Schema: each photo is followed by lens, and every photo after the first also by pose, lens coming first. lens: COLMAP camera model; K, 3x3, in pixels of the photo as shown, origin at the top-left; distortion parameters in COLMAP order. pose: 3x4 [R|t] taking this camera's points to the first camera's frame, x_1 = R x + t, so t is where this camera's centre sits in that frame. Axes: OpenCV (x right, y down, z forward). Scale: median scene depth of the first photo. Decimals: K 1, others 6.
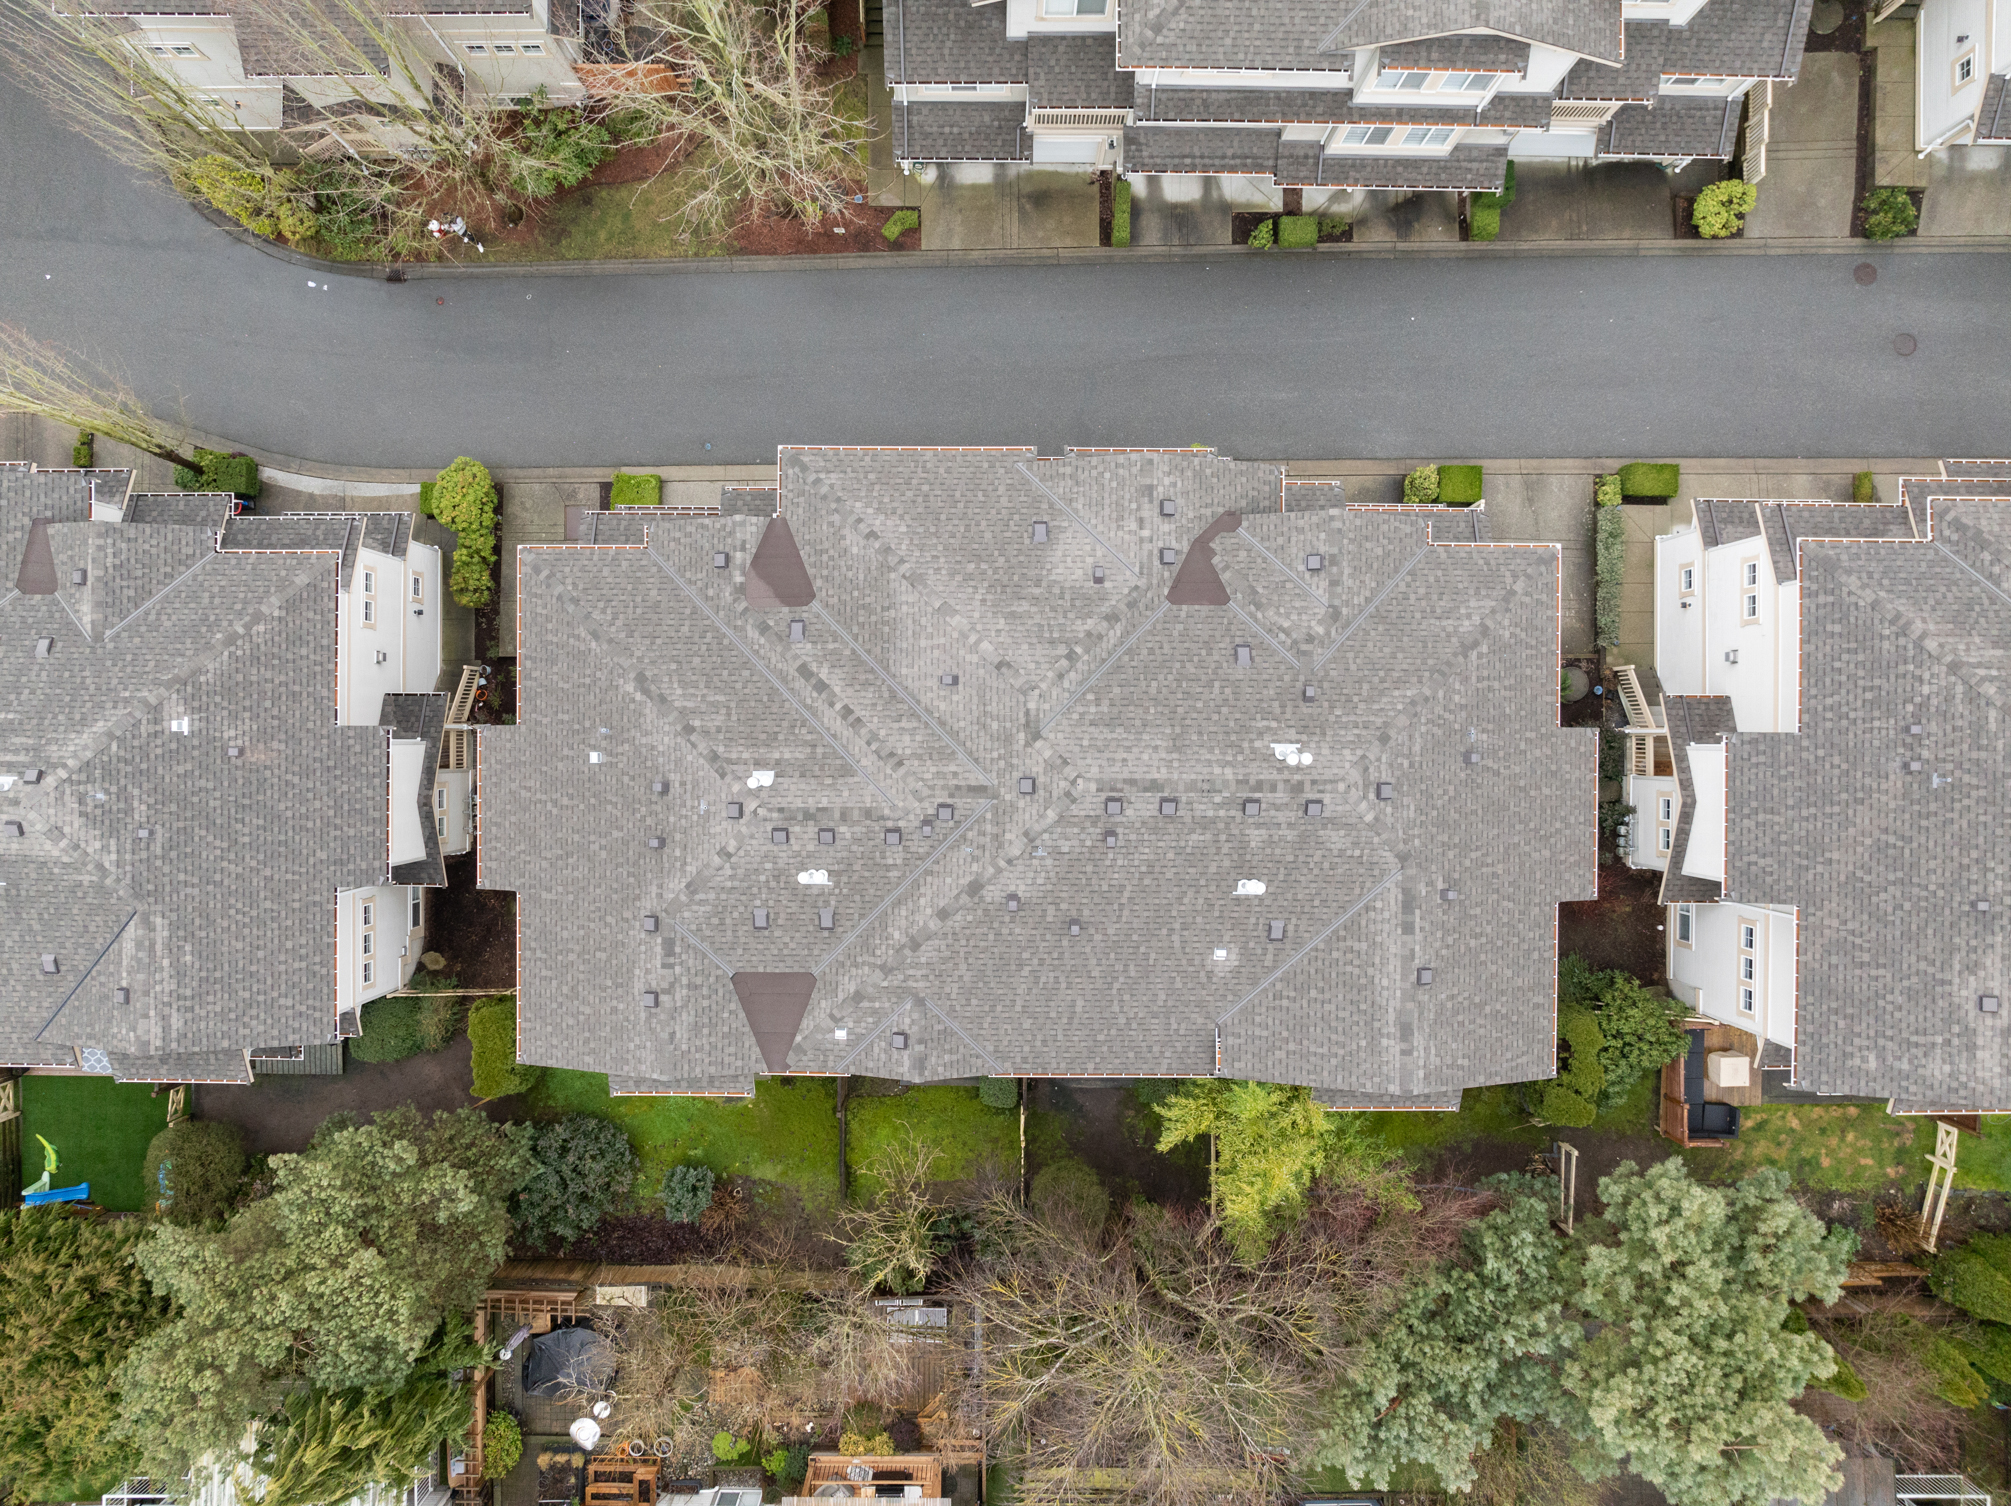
lens RADIAL K [[1422.4, 0, 999.6], [0, 1422.4, 753.2], [0, 0, 1]] dist [-0.051366, 0.024548]
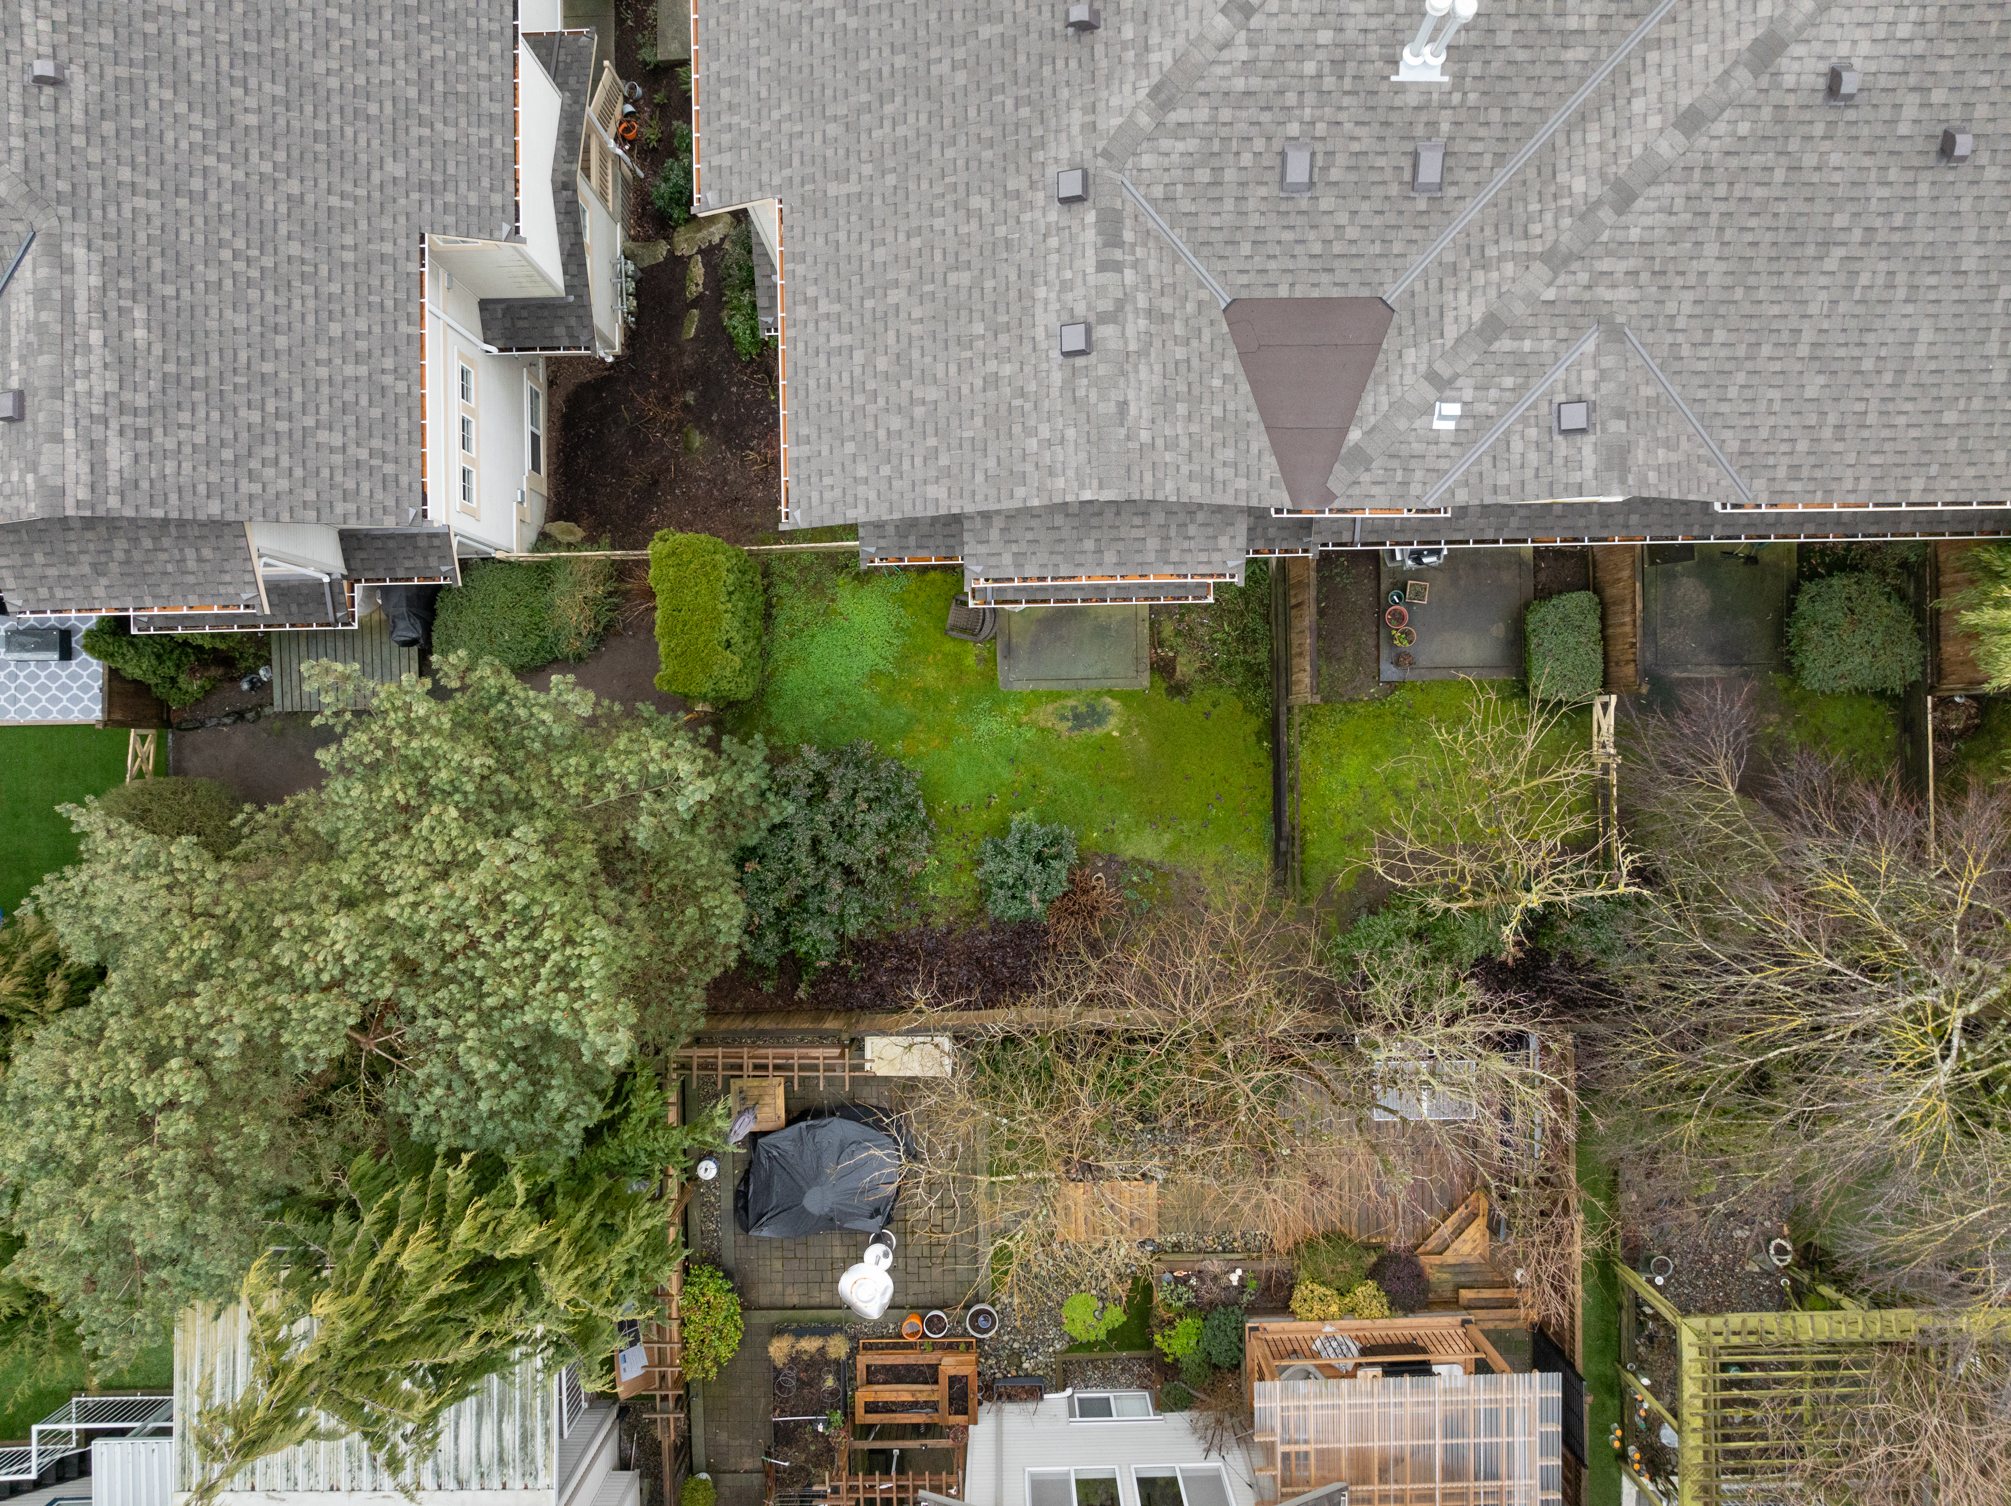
lens RADIAL K [[1422.4, 0, 999.0], [0, 1422.4, 758.7], [0, 0, 1]] dist [-0.051366, 0.024548]
pose [[0.999637, -0.025468, -0.008758, -0.264532], [0.025487, 0.999673, 0.002018, 0.309180], [0.008703, -0.002240, 0.999960, 0.491716]]
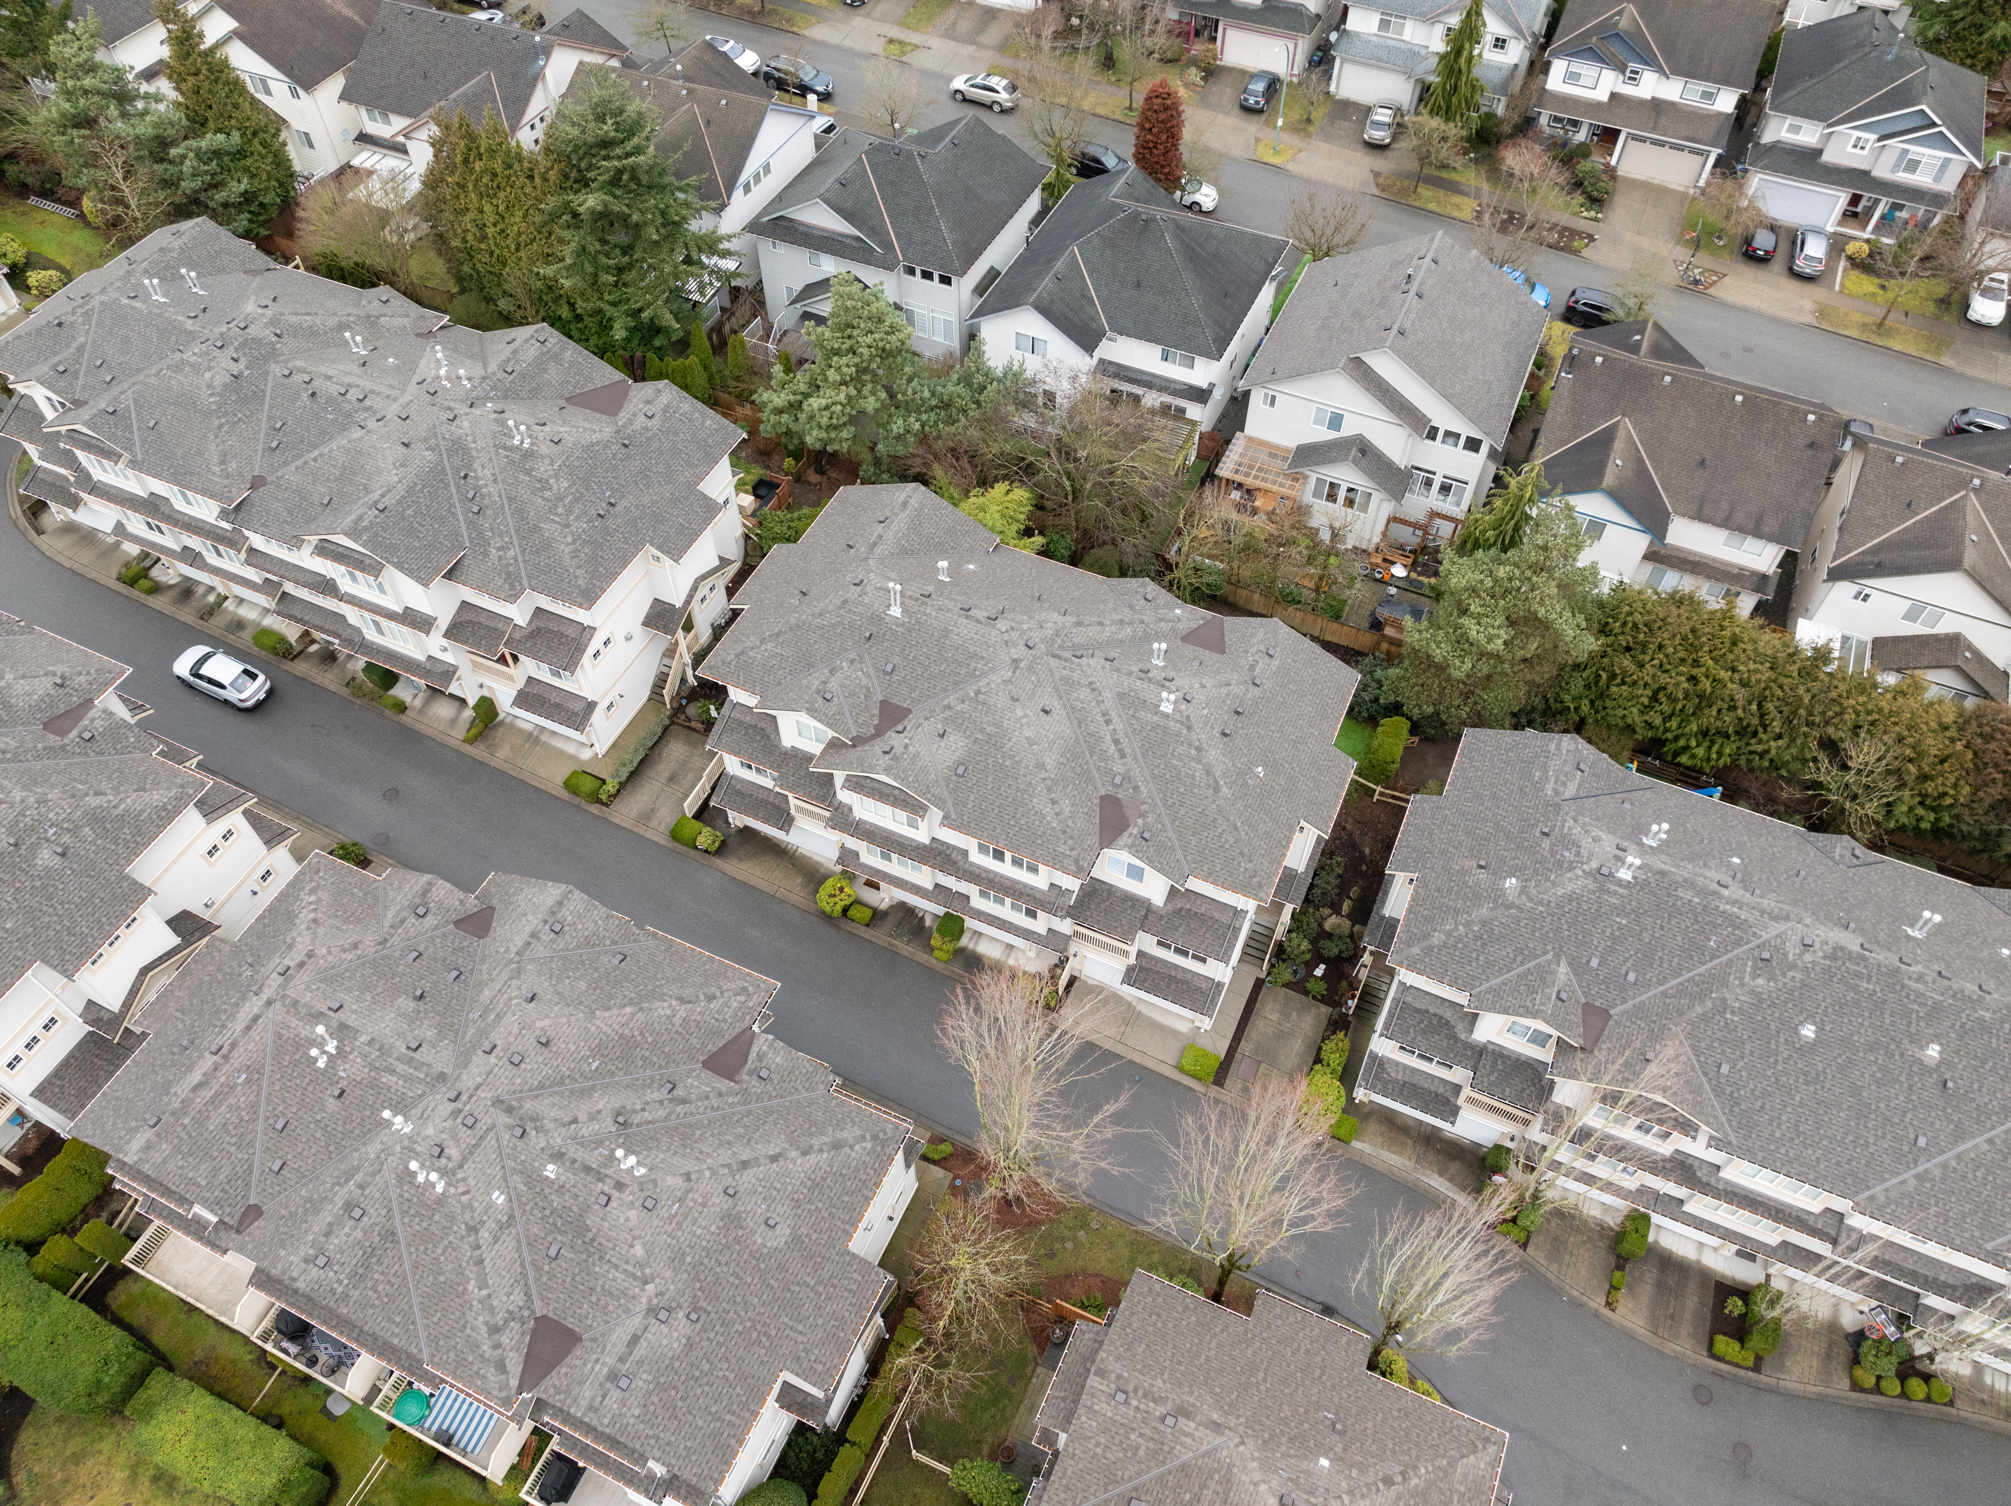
lens RADIAL K [[1422.4, 0, 1003.1], [0, 1422.4, 752.3], [0, 0, 1]] dist [-0.051366, 0.024548]
pose [[-0.909174, -0.331583, 0.251904, -0.421974], [0.416415, -0.725386, 0.548099, -1.014513], [0.000988, 0.603215, 0.797578, -0.341599]]
